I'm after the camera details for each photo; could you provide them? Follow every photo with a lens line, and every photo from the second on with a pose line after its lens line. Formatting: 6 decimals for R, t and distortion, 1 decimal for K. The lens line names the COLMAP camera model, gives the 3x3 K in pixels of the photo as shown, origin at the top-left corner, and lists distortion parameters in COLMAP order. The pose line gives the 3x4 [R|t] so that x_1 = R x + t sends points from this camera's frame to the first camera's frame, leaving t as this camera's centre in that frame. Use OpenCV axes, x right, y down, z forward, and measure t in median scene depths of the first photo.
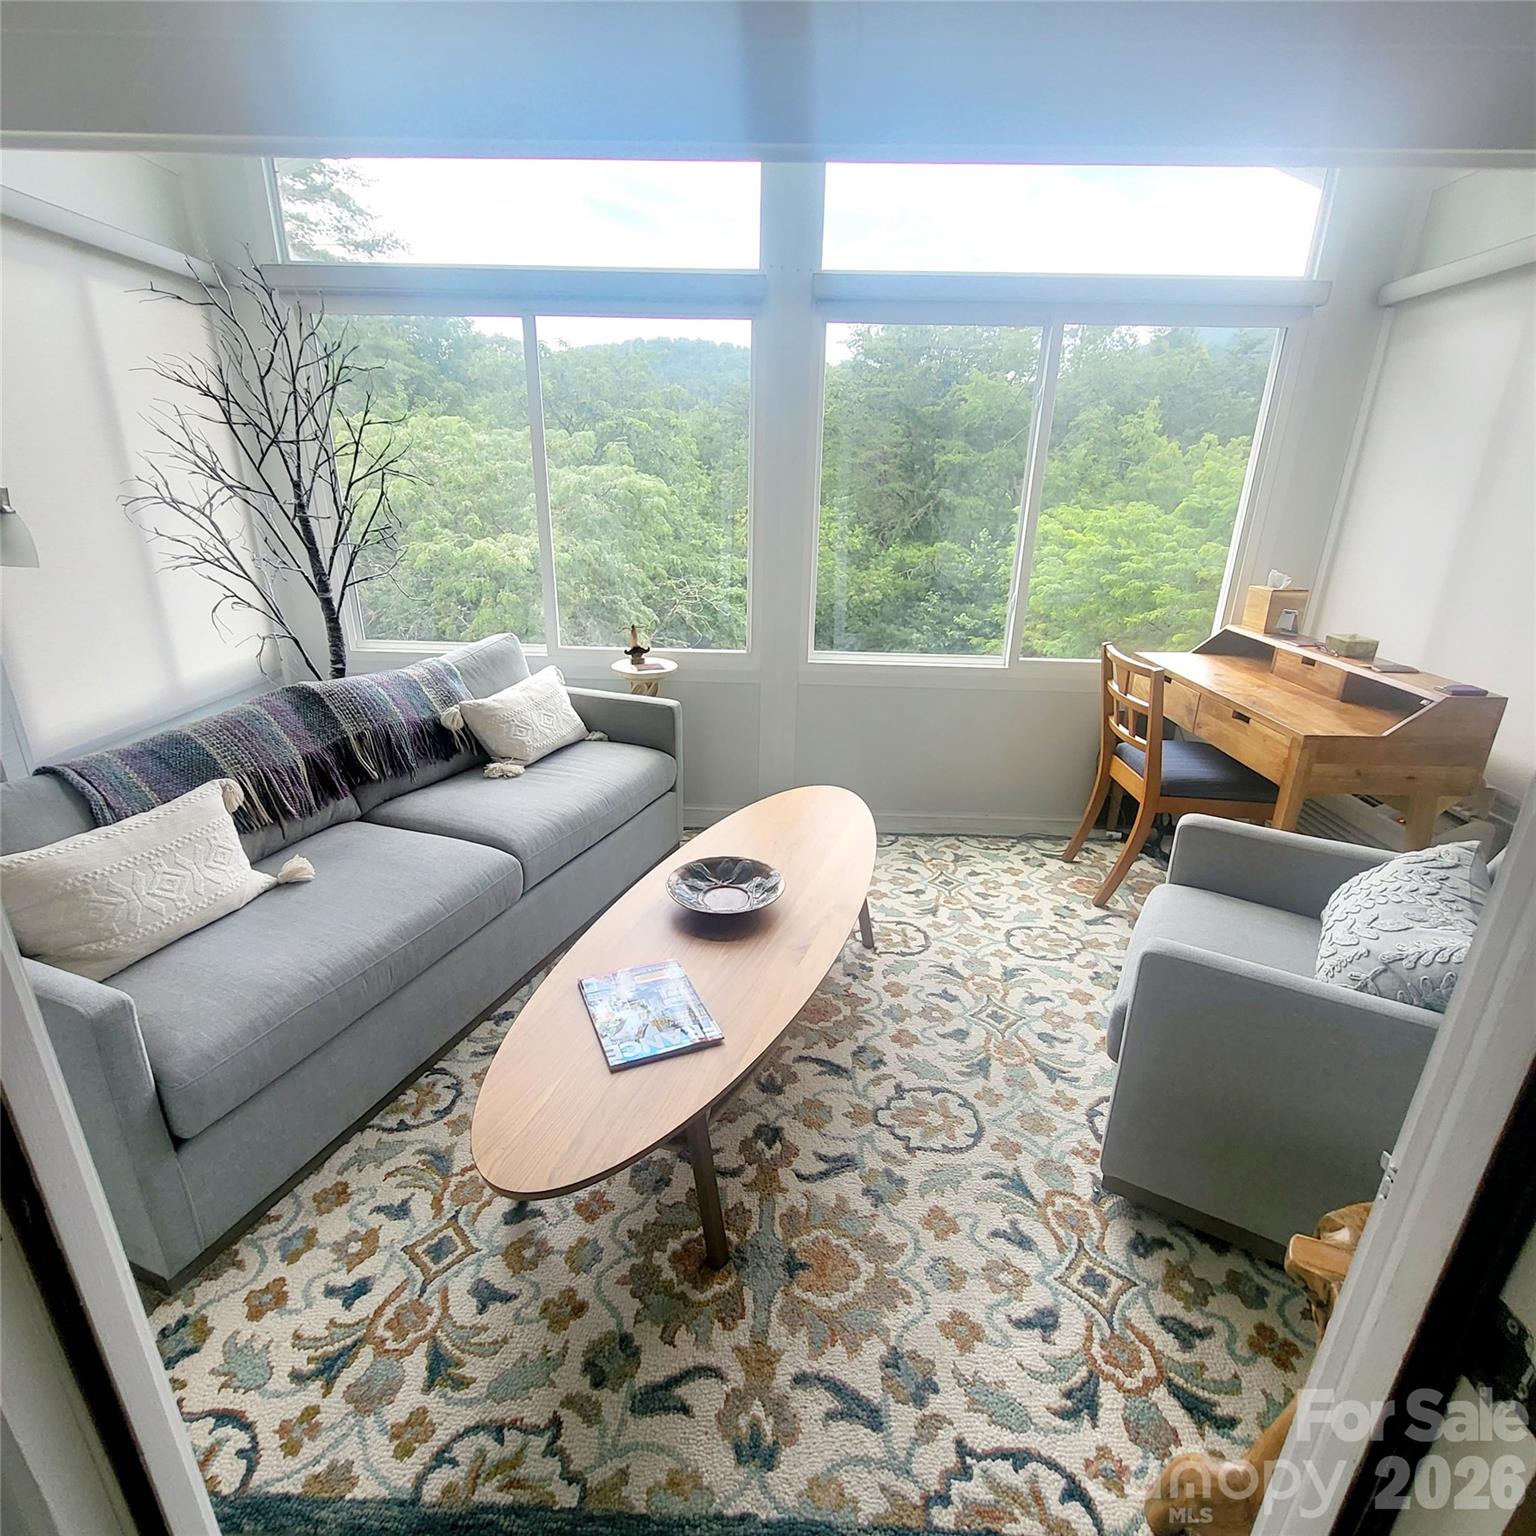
lens RADIAL K [[803.9, 0, 767.6], [0, 803.9, 770.6], [0, 0, 1]] dist [0.011417, -0.003967]
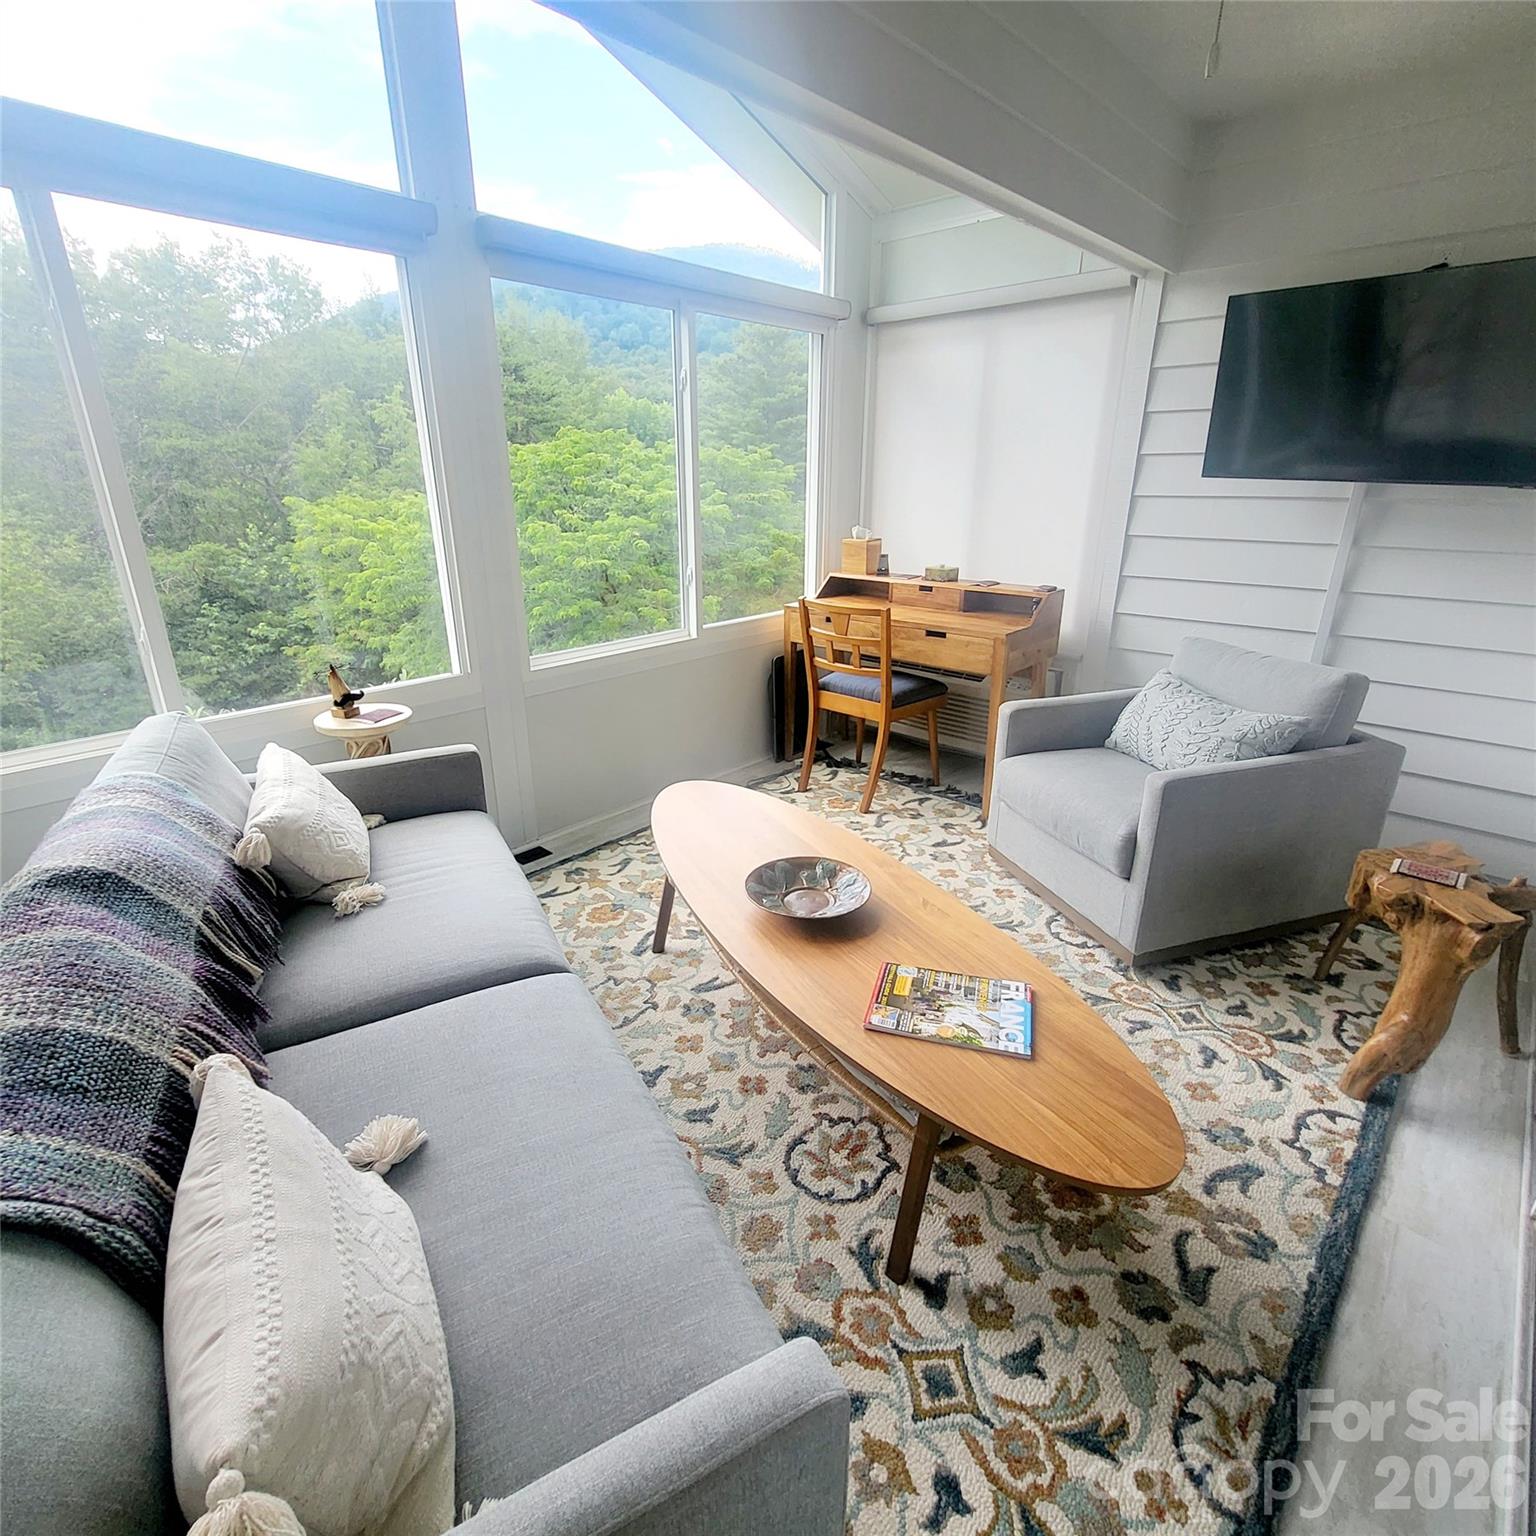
lens RADIAL K [[803.9, 0, 763.5], [0, 803.9, 765.1], [0, 0, 1]] dist [0.011417, -0.003967]
pose [[0.656984, -0.279981, 0.699988, -0.981028], [0.274124, 0.953646, 0.124156, -0.173257], [-0.702302, 0.110316, 0.703280, 0.501047]]
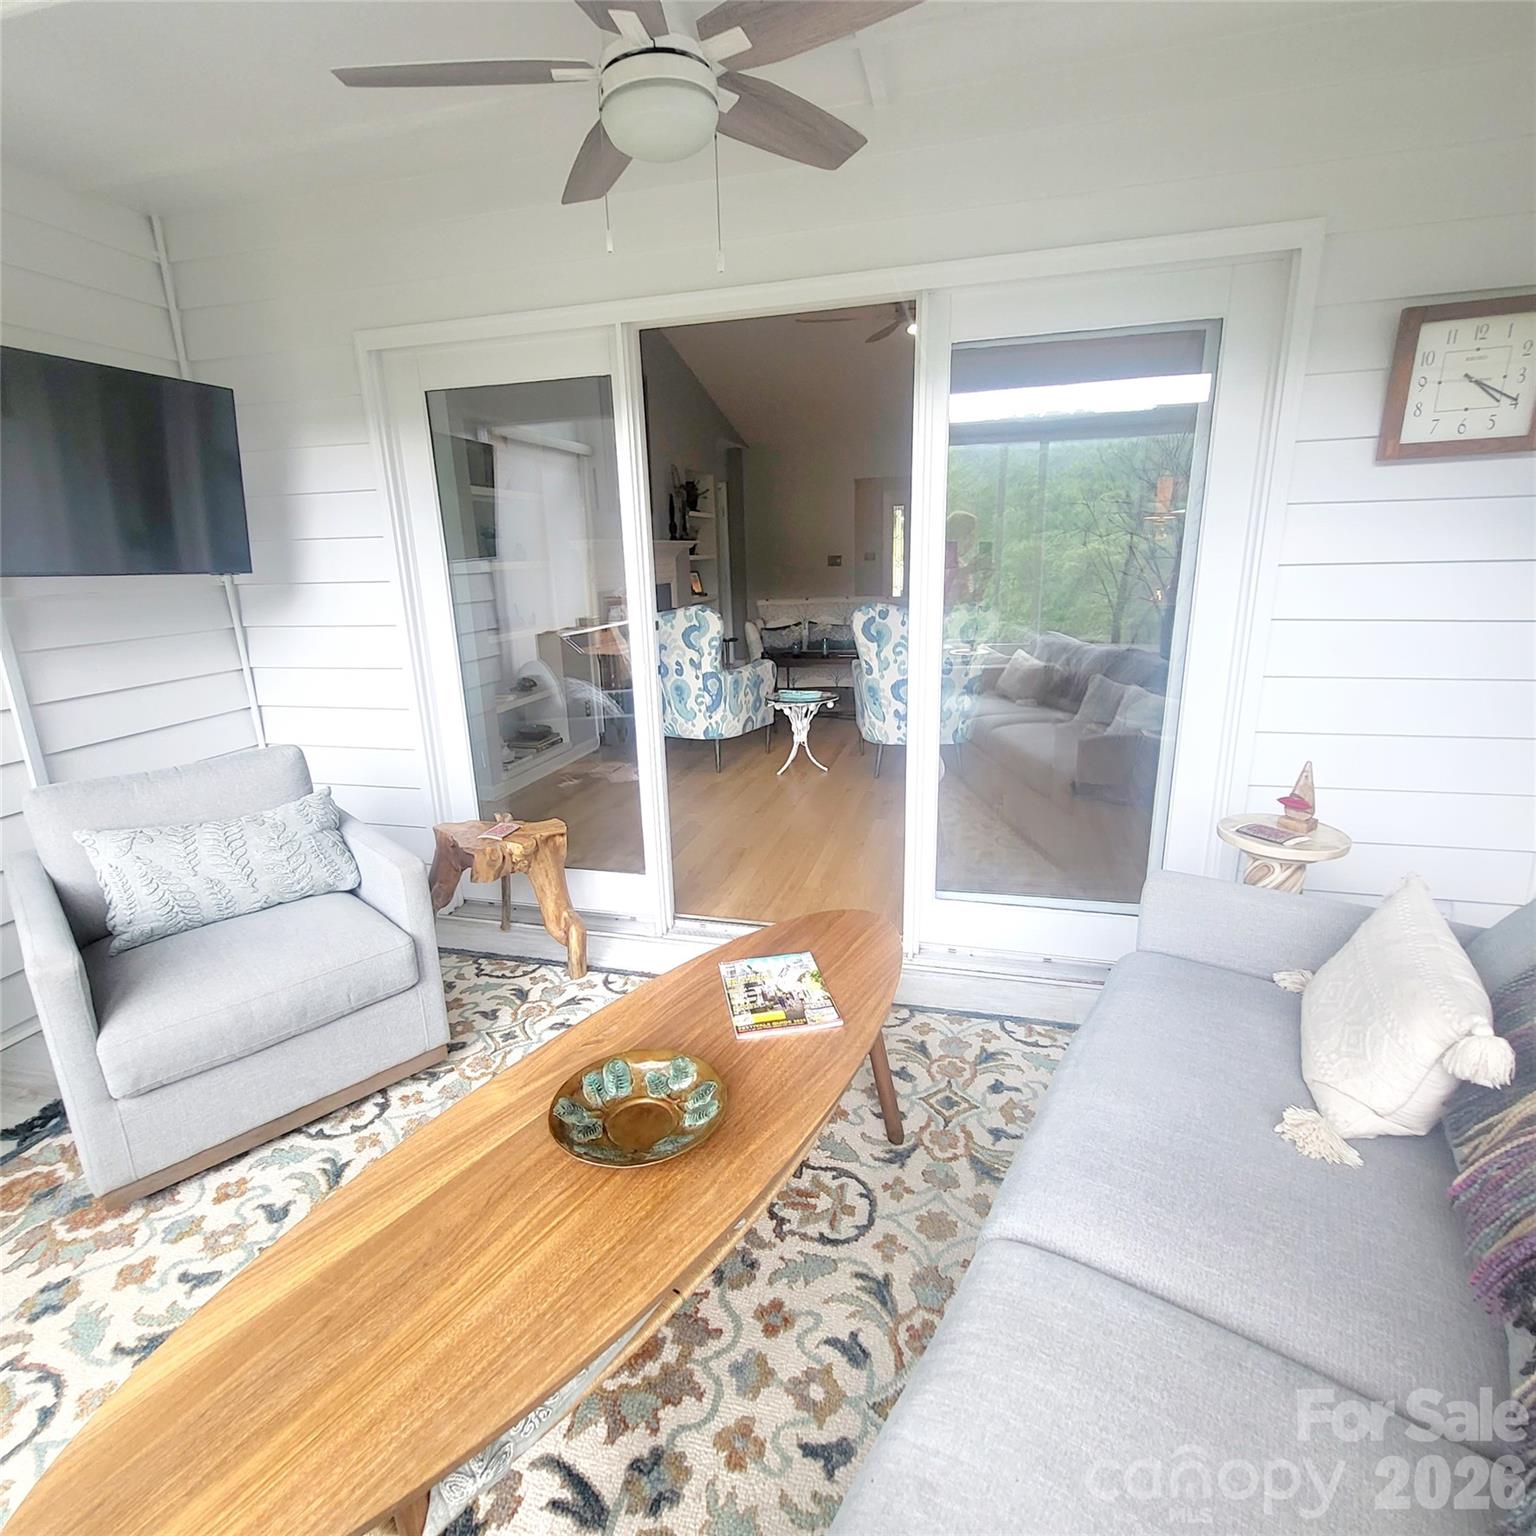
lens RADIAL K [[803.9, 0, 760.2], [0, 803.9, 770.2], [0, 0, 1]] dist [0.011417, -0.003967]
pose [[-0.970508, -0.054626, 0.234798, -0.409606], [0.093496, 0.812459, 0.575473, -0.646357], [-0.222200, 0.580454, -0.783391, 1.872565]]
